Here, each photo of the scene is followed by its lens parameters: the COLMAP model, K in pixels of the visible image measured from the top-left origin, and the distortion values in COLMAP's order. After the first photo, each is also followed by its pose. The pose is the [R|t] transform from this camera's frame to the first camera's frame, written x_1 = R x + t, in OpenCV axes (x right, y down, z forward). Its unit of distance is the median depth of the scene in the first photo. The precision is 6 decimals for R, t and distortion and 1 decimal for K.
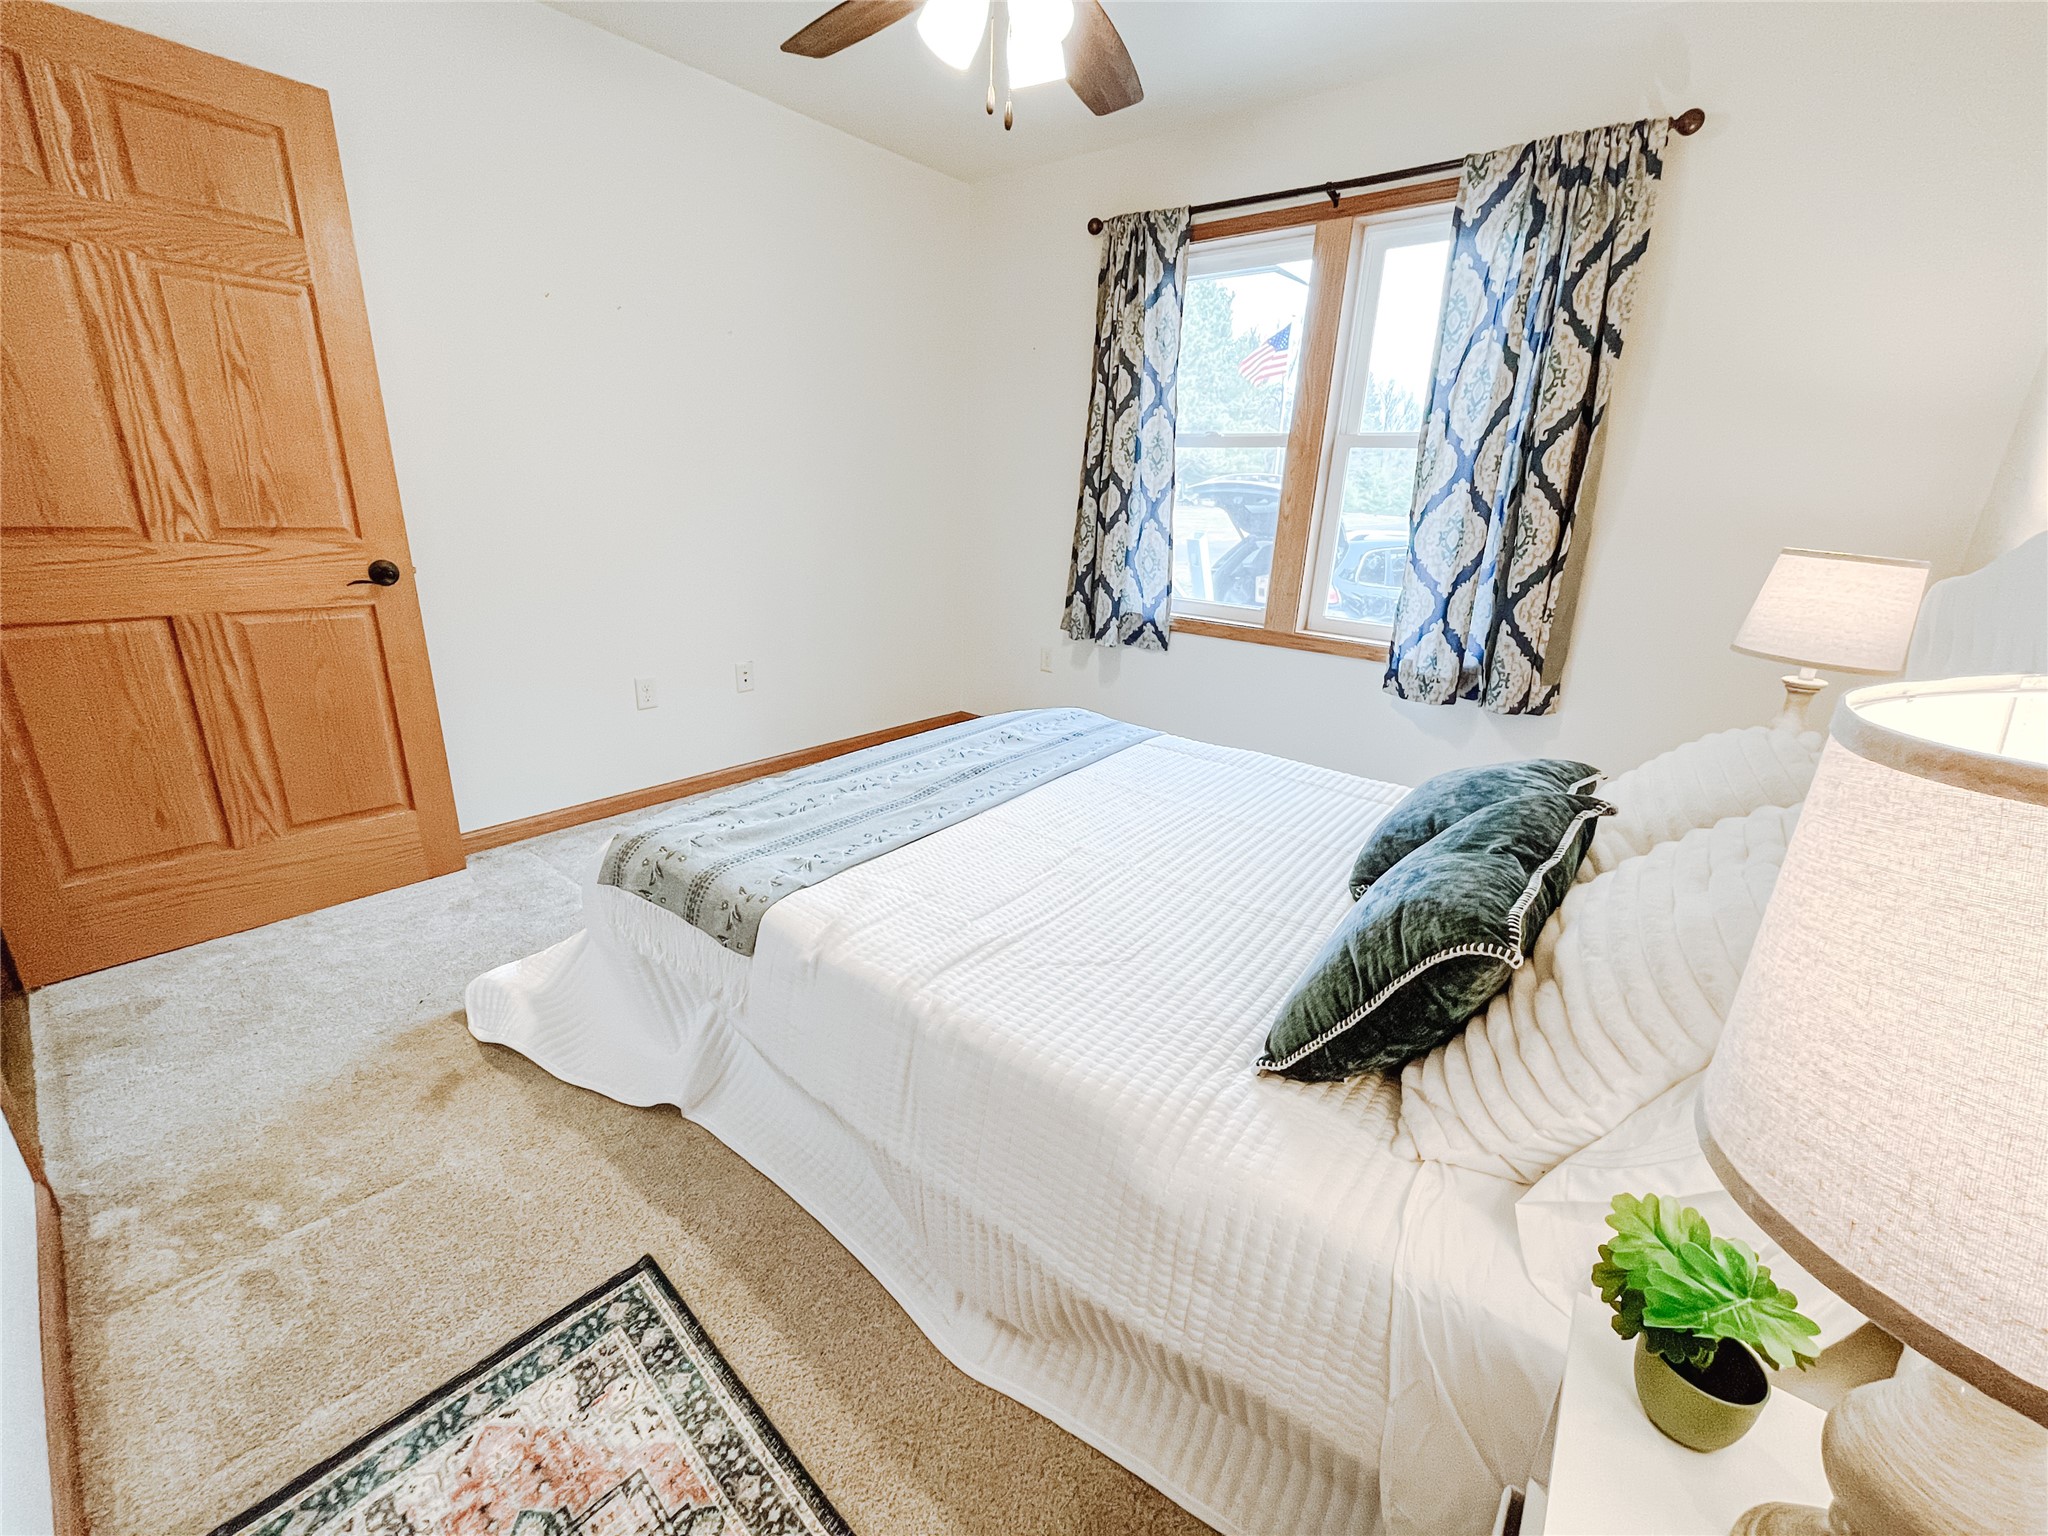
lens RADIAL K [[817.2, 0, 1016.5], [0, 817.2, 757.6], [0, 0, 1]] dist [-0.009011, -0.000479]
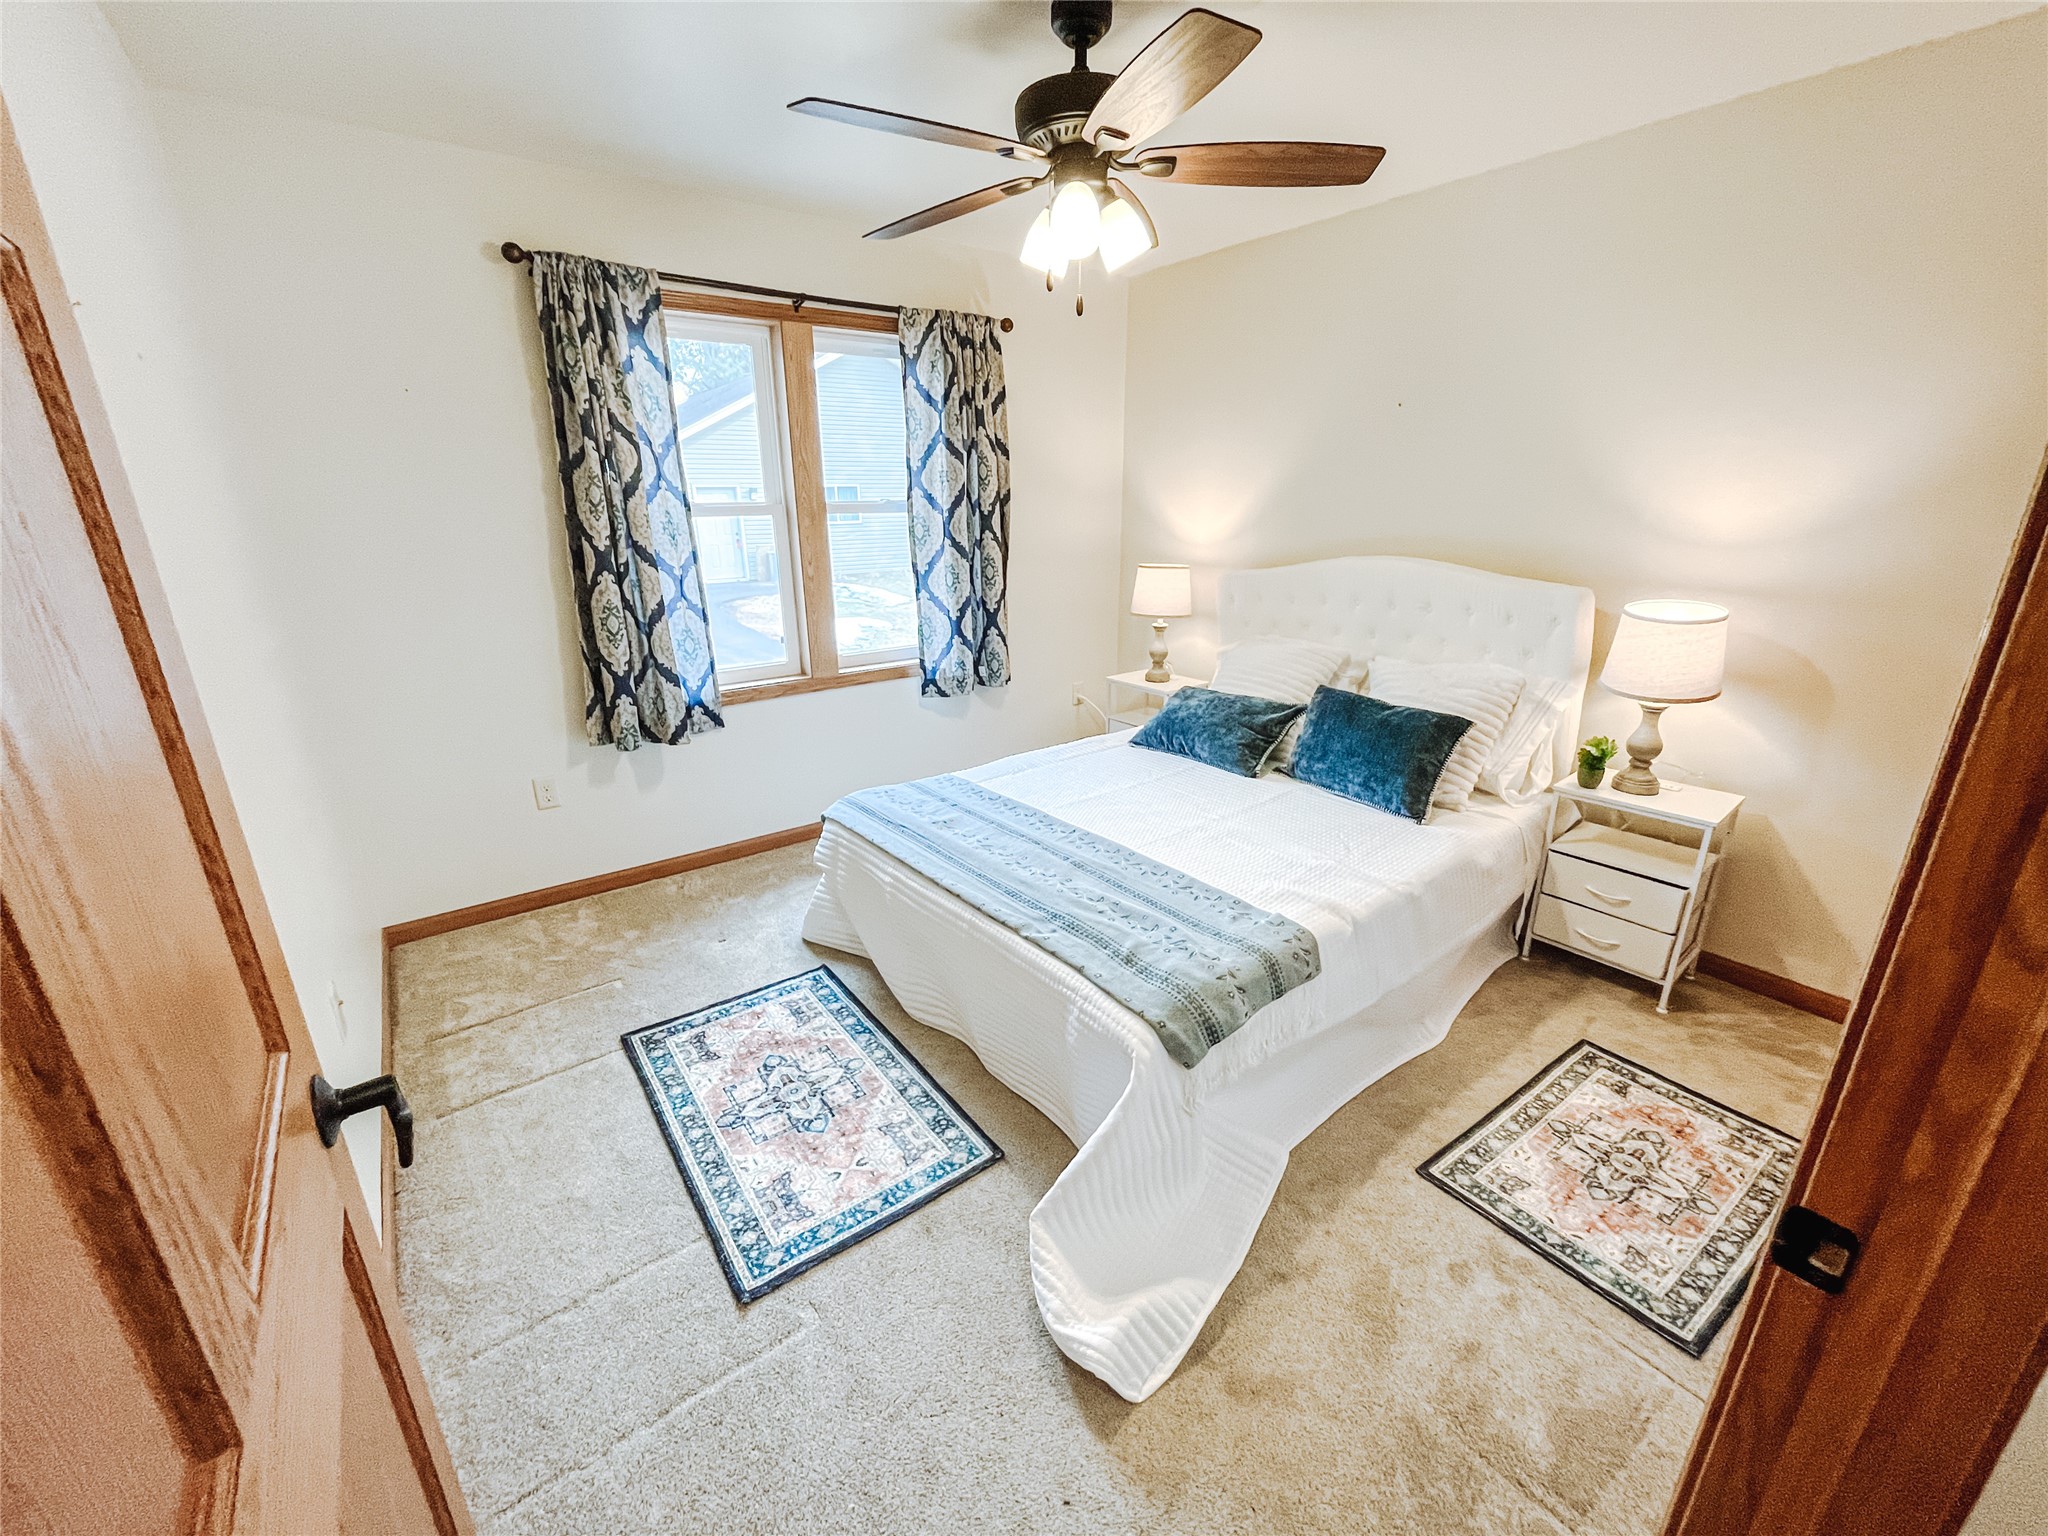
lens RADIAL K [[817.2, 0, 1022.9], [0, 817.2, 759.3], [0, 0, 1]] dist [-0.009011, -0.000479]
pose [[0.234621, -0.336304, 0.912060, -0.904064], [0.322443, 0.912053, 0.253355, -0.329925], [-0.917051, 0.234645, 0.322426, 0.551063]]
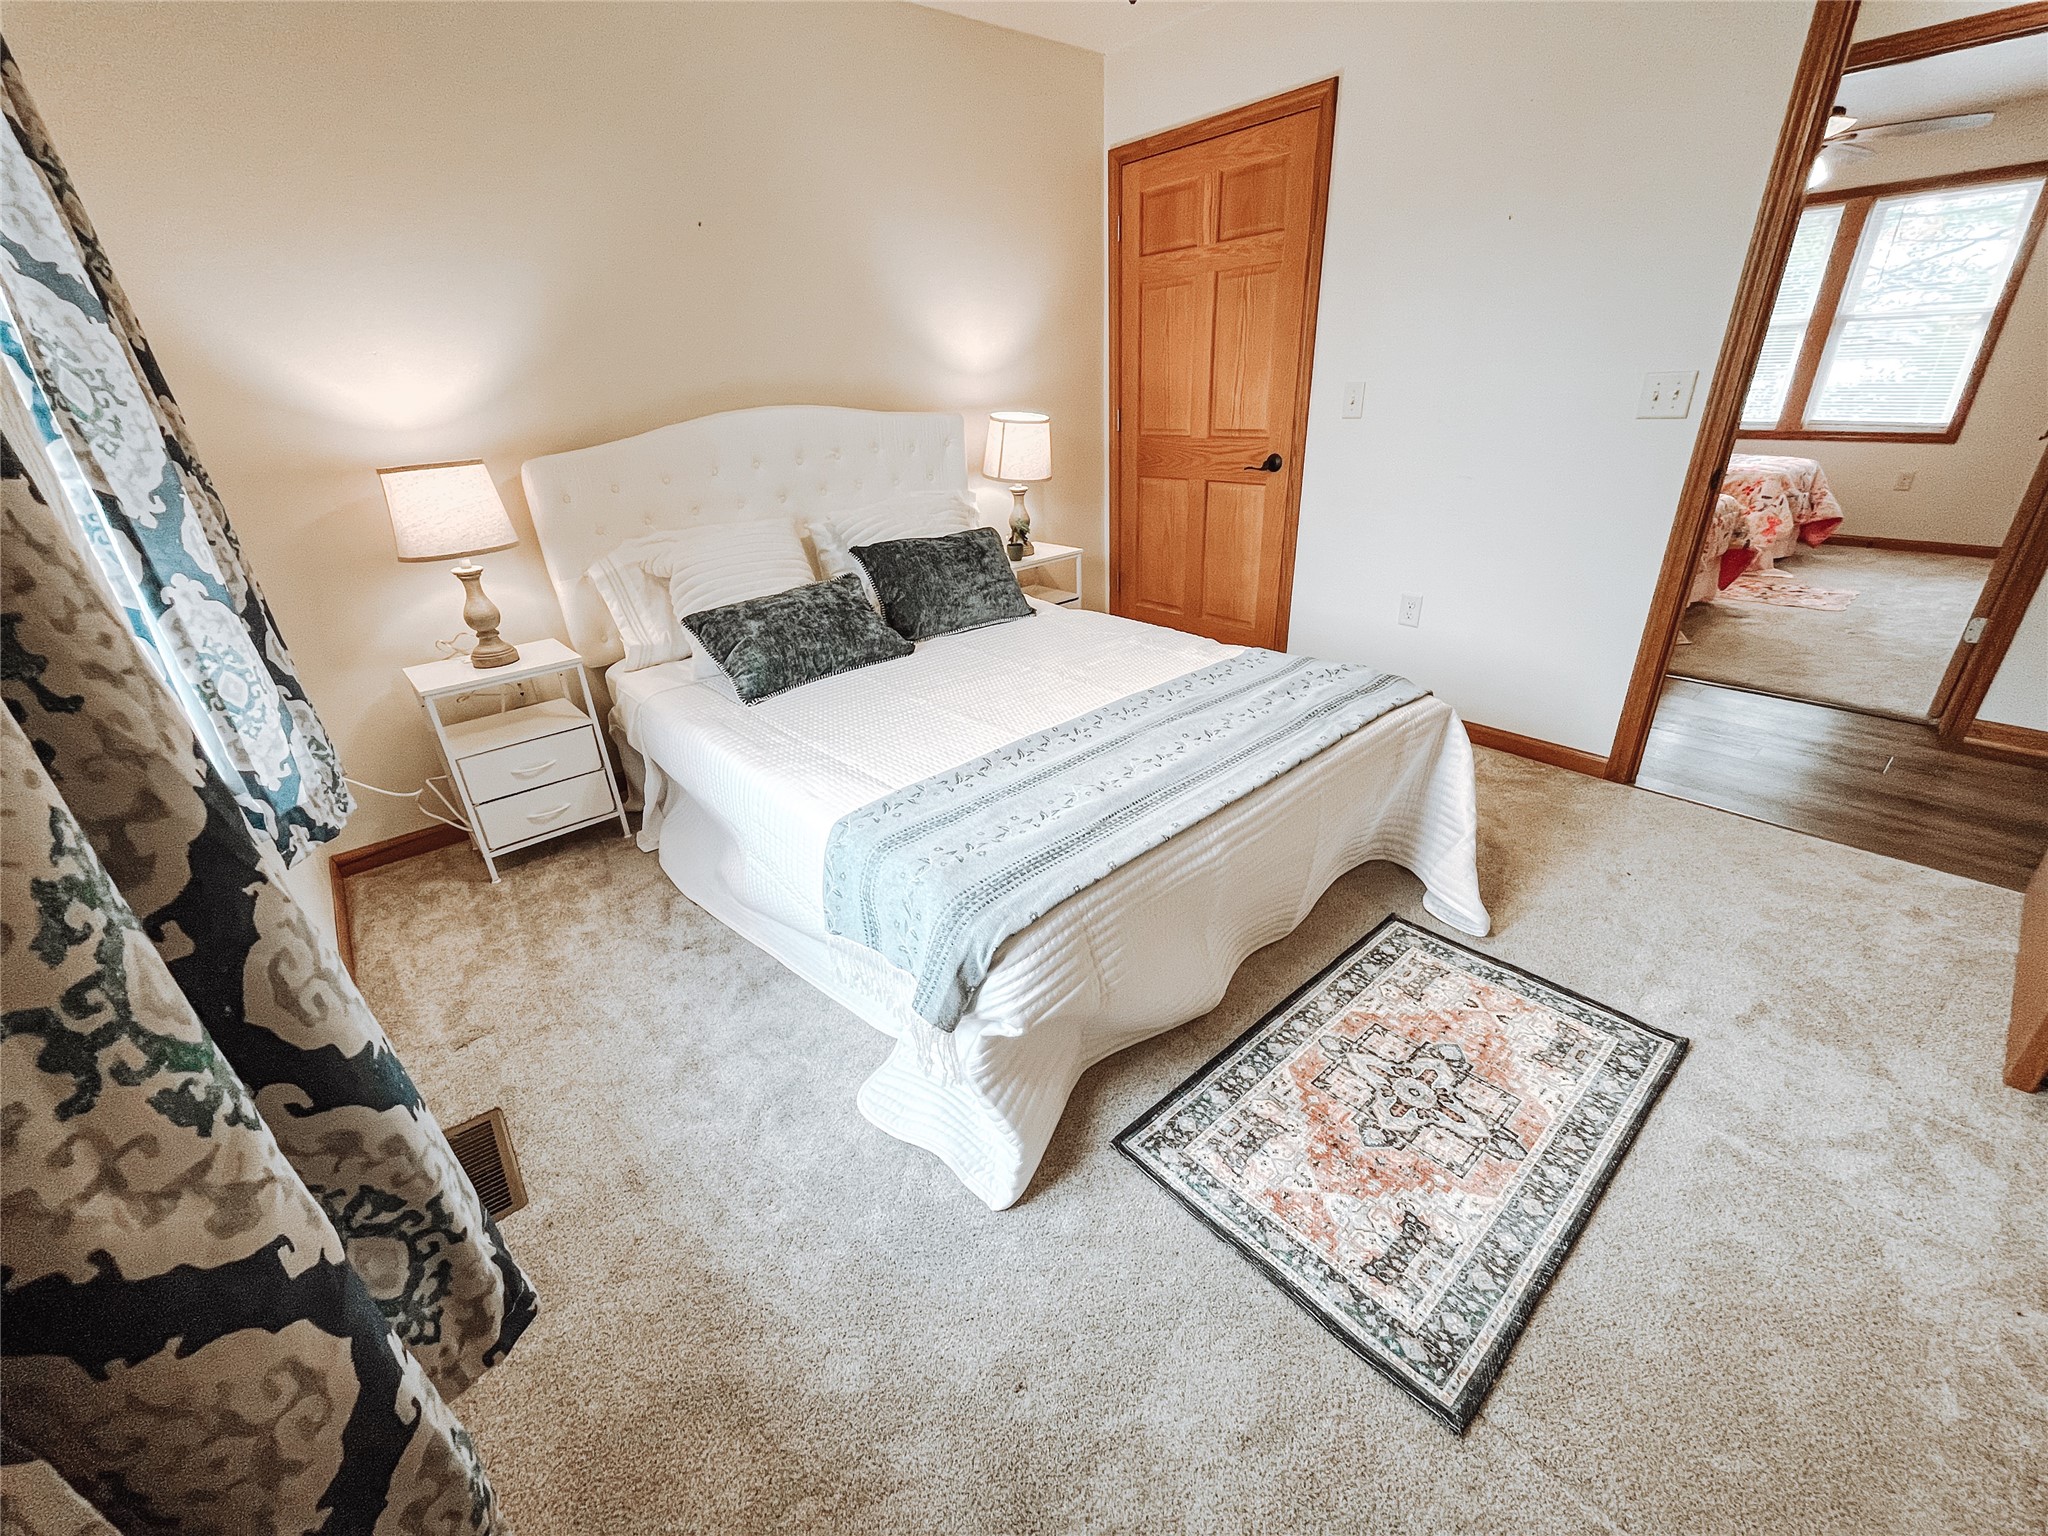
lens RADIAL K [[817.2, 0, 1029.4], [0, 817.2, 761.7], [0, 0, 1]] dist [-0.009011, -0.000479]
pose [[-0.985077, -0.067090, 0.158500, -0.059810], [0.060075, 0.728956, 0.681920, -0.511116], [-0.161290, 0.681266, -0.714047, 1.481735]]
